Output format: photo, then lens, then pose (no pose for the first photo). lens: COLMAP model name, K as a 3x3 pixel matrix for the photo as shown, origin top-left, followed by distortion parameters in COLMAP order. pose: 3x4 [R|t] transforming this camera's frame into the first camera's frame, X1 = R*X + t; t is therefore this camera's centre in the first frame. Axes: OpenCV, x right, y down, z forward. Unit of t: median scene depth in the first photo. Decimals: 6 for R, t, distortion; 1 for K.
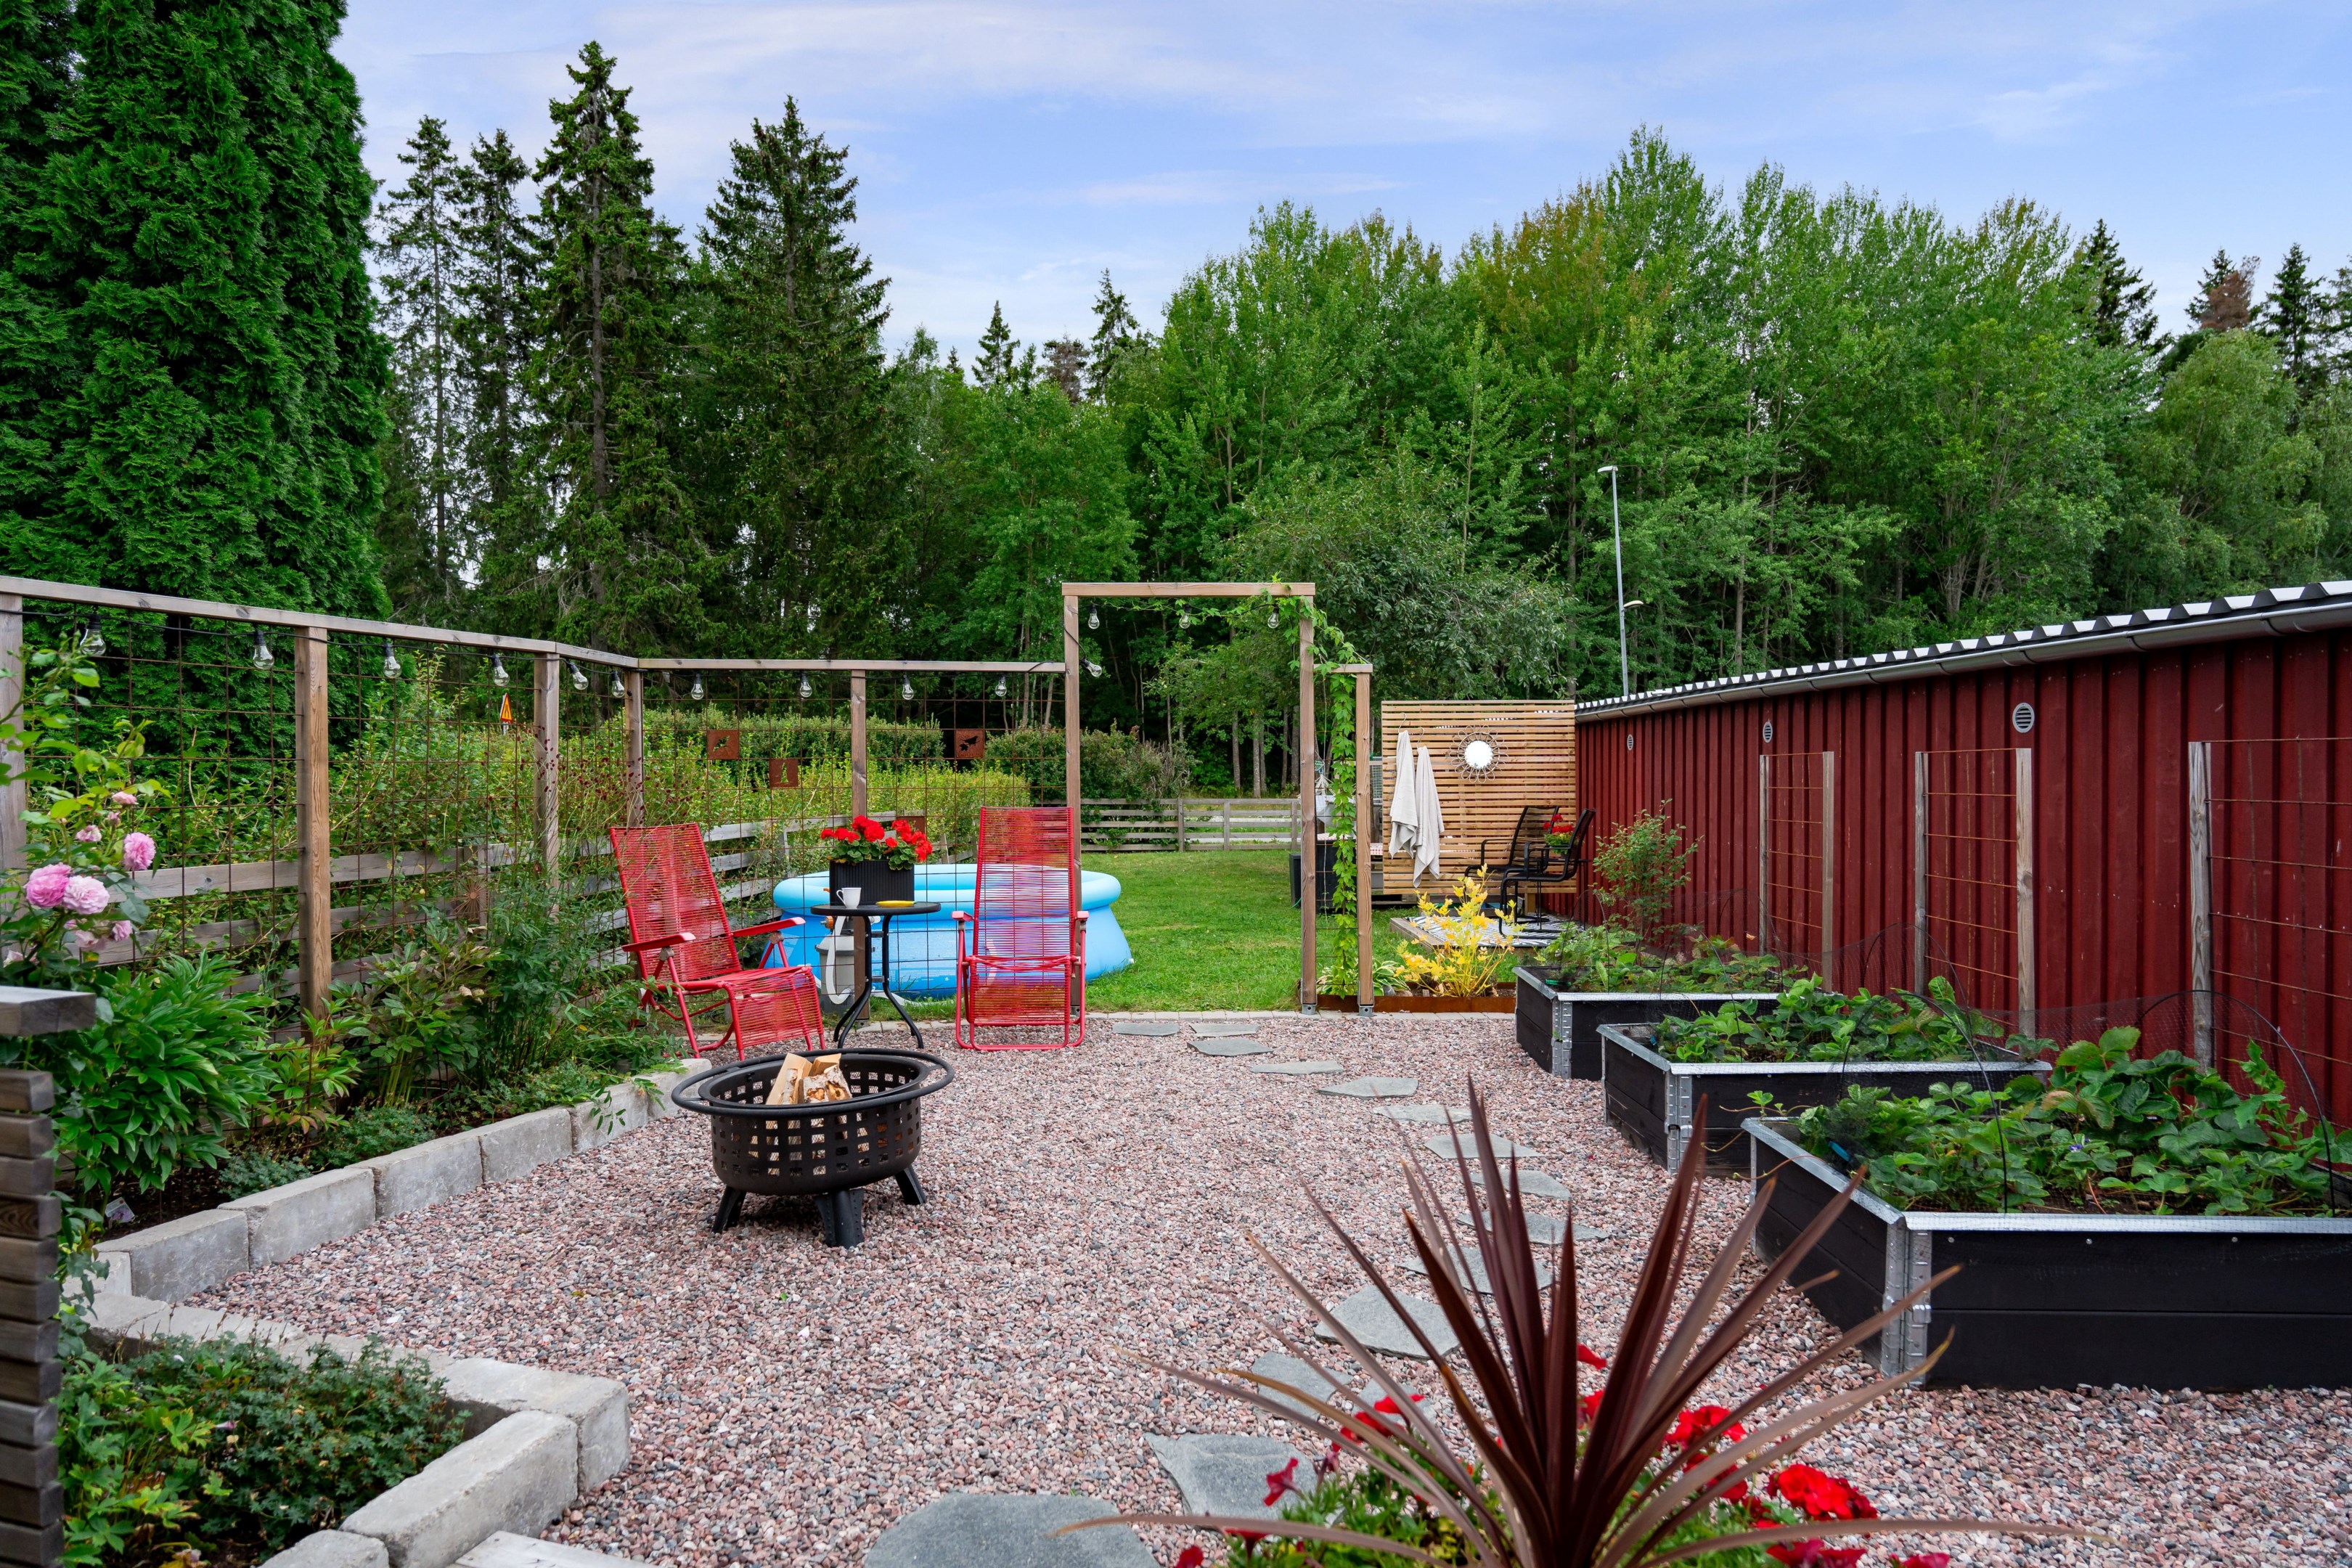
lens RADIAL K [[1364.5, 0, 1174.3], [0, 1364.5, 778.0], [0, 0, 1]] dist [-0.002532, 0.001148]
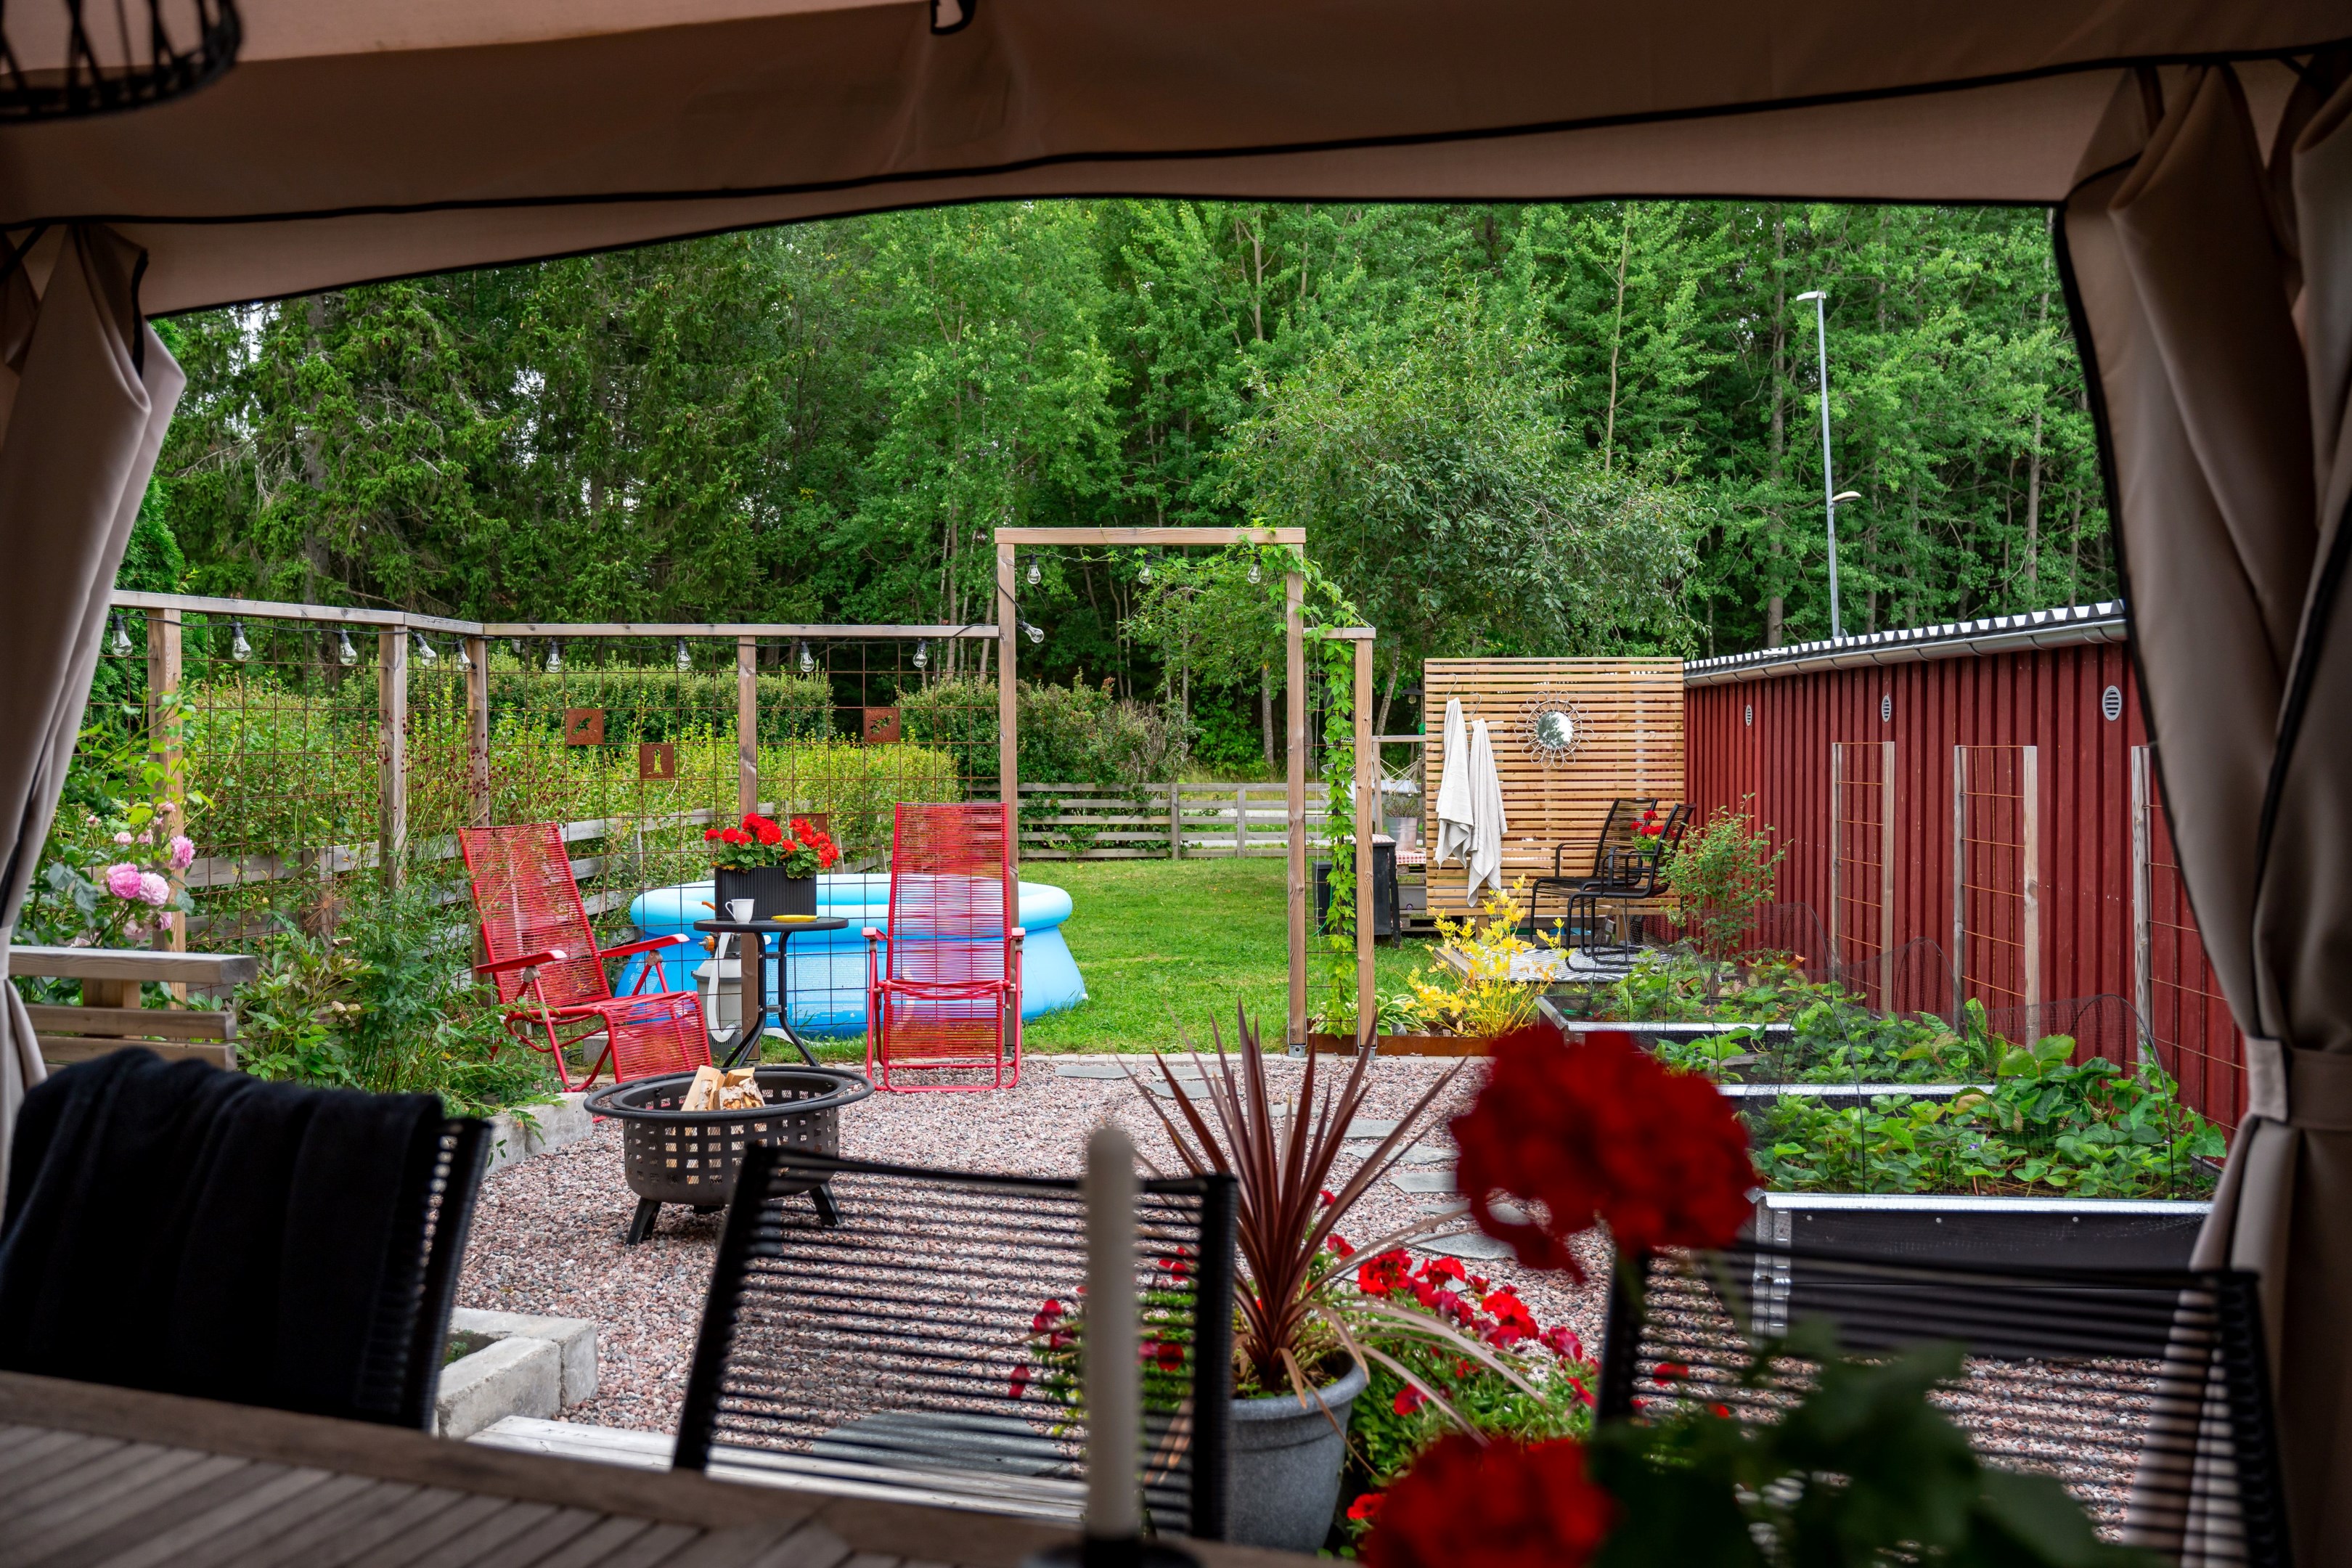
lens RADIAL K [[2151.9, 0, 1167.4], [0, 2151.9, 777.0], [0, 0, 1]] dist [0.019136, 0.000000]
pose [[0.999959, 0.001757, -0.008862, 0.030487], [-0.001625, 0.999887, 0.014926, -0.012505], [0.008887, -0.014911, 0.999849, -0.268359]]
